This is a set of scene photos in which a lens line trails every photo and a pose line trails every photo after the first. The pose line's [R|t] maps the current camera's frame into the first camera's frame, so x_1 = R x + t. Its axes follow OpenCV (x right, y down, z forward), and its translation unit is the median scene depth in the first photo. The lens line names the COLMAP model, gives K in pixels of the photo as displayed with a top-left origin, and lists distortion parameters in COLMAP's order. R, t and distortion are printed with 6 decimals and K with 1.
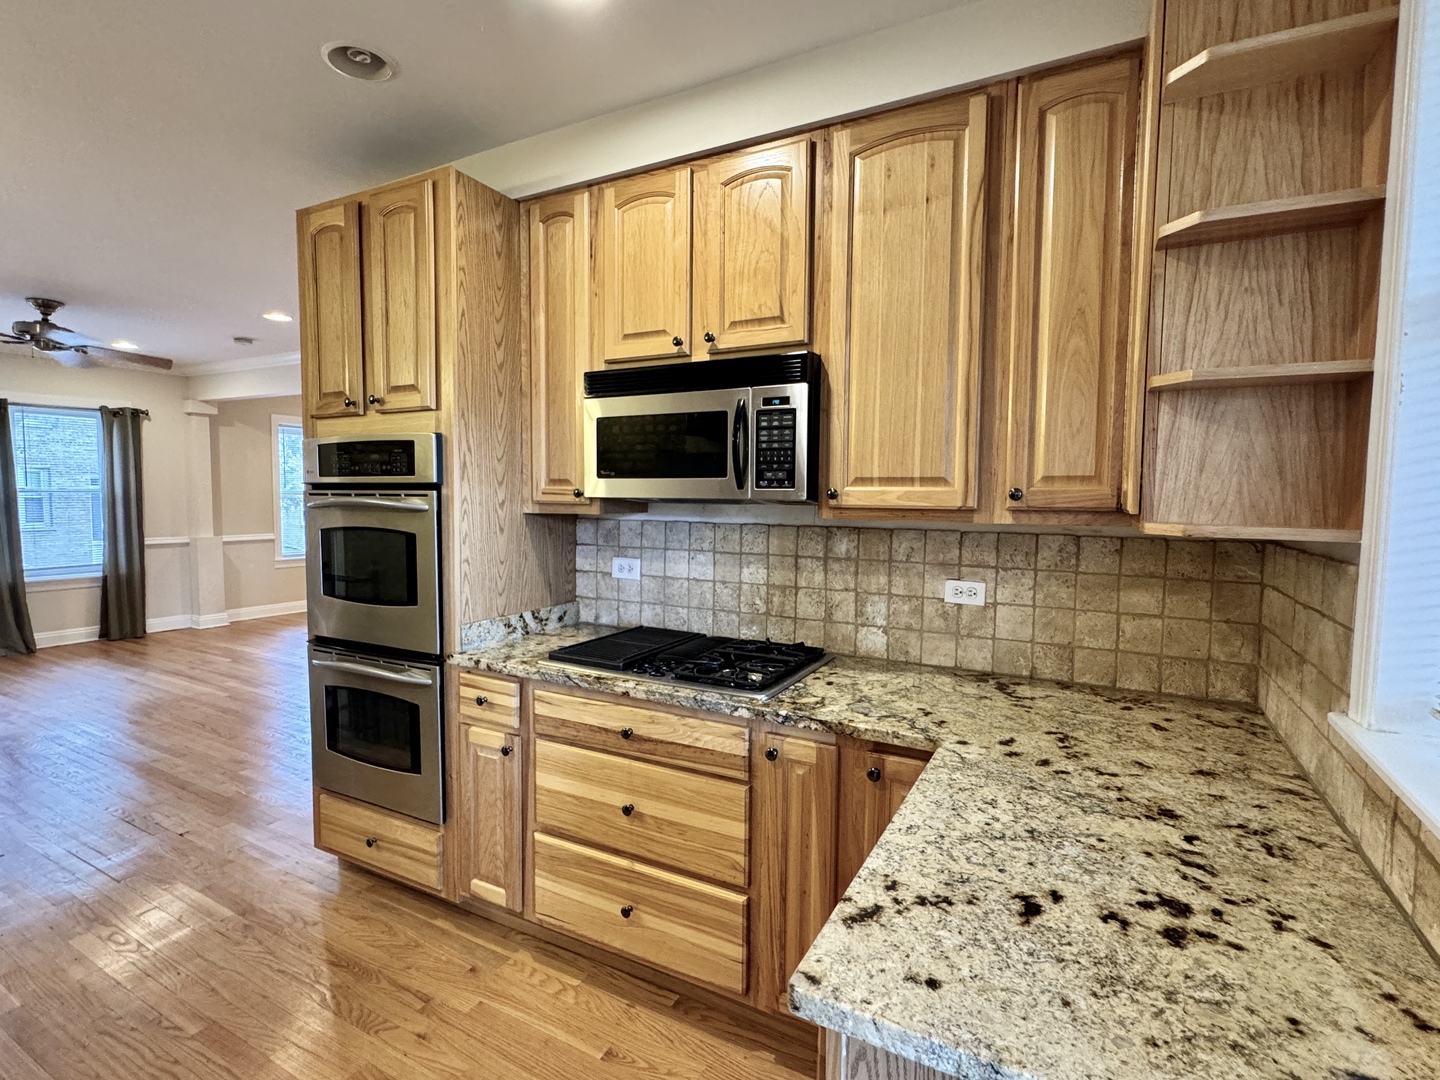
lens RADIAL K [[721.2, 0, 714.9], [0, 721.2, 539.4], [0, 0, 1]] dist [-0.003678, 0.000921]
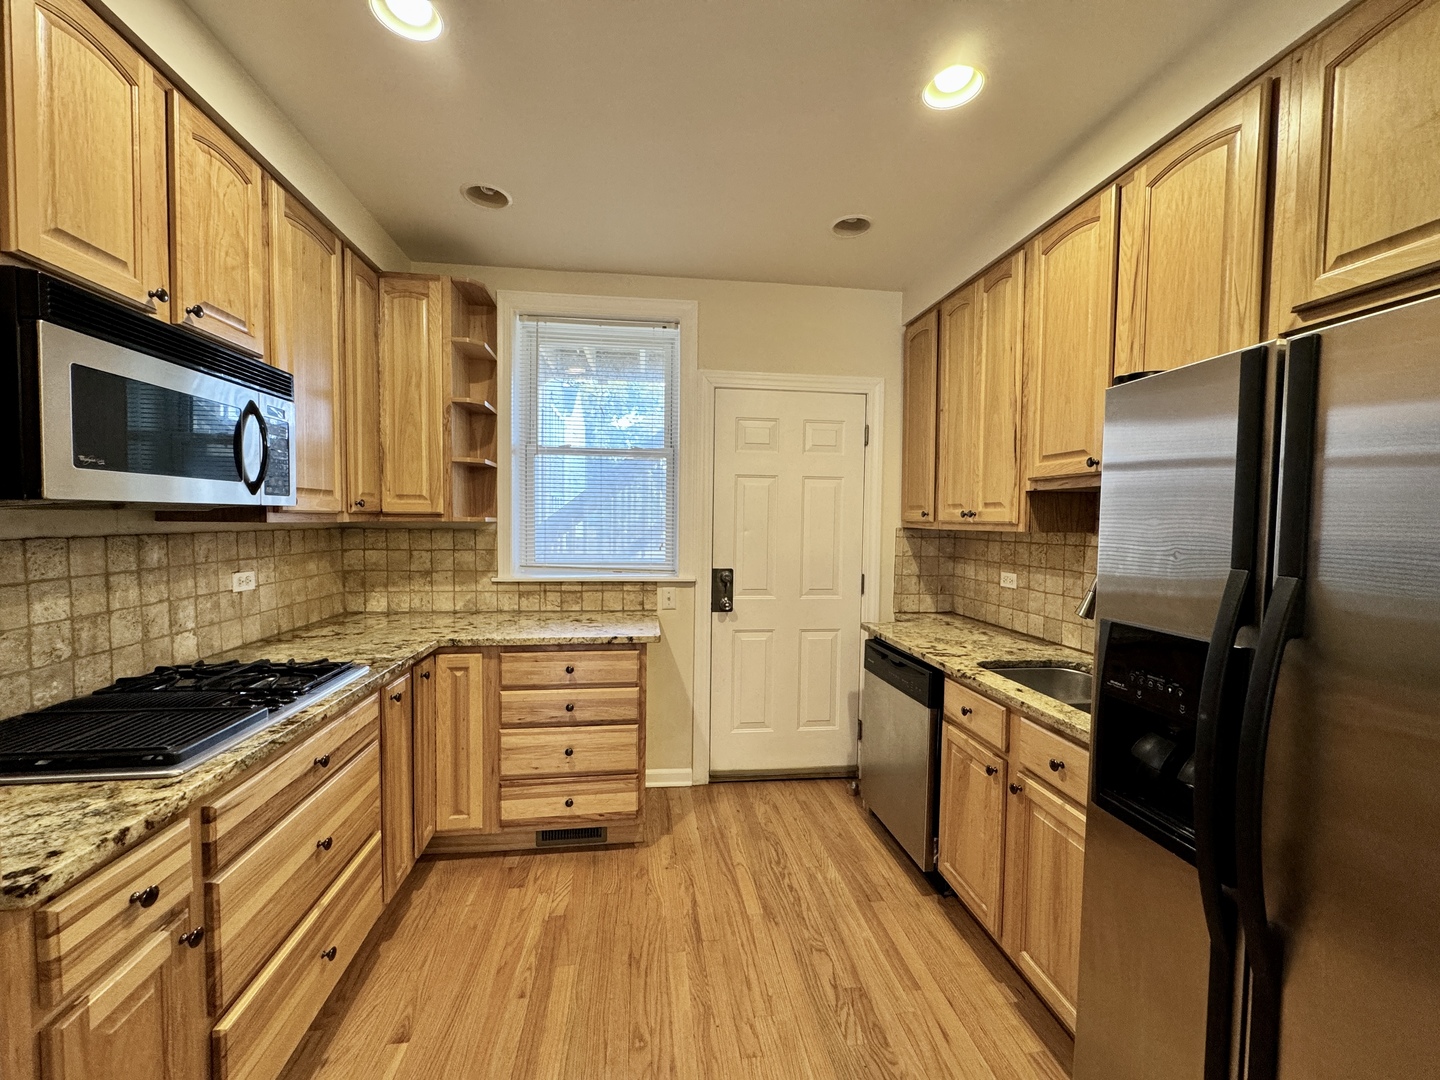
lens RADIAL K [[577.2, 0, 720.7], [0, 577.2, 540.0], [0, 0, 1]] dist [-0.003354, 0.000559]
pose [[-0.600276, -0.047421, 0.798386, -0.853758], [0.035184, 0.995709, 0.085595, -0.047960], [-0.799019, 0.079471, -0.596031, 0.867388]]
